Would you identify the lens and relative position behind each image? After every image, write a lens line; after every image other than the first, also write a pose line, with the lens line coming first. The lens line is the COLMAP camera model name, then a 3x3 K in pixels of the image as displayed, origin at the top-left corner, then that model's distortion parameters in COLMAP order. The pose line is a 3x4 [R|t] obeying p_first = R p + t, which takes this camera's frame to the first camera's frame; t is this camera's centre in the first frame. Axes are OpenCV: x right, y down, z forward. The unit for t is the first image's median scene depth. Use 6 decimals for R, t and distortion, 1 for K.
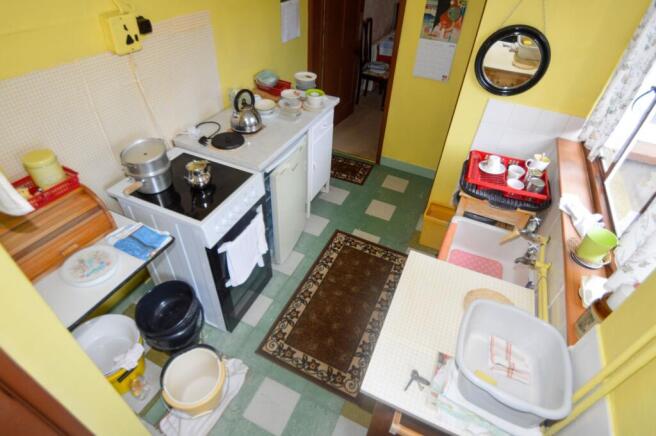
lens RADIAL K [[357.9, 0, 328.0], [0, 357.9, 218.0], [0, 0, 1]] dist [0.001069, -0.001227]
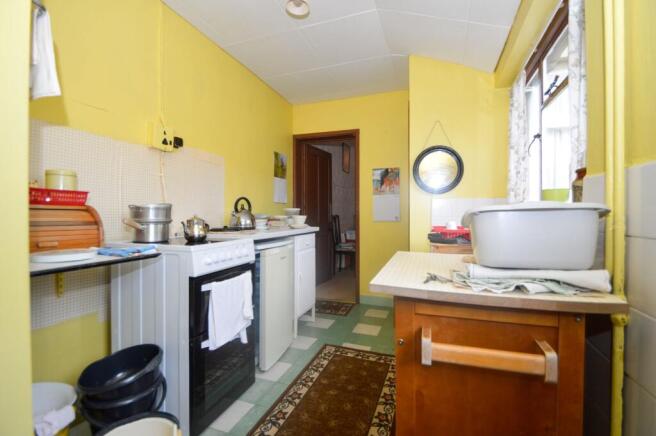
lens RADIAL K [[303.1, 0, 327.8], [0, 303.1, 213.6], [0, 0, 1]] dist [-0.001019, -0.001511]
pose [[0.995689, -0.047622, 0.079592, -0.019090], [0.088100, 0.753919, -0.651034, 0.335252], [-0.029002, 0.655239, 0.754864, 0.171485]]
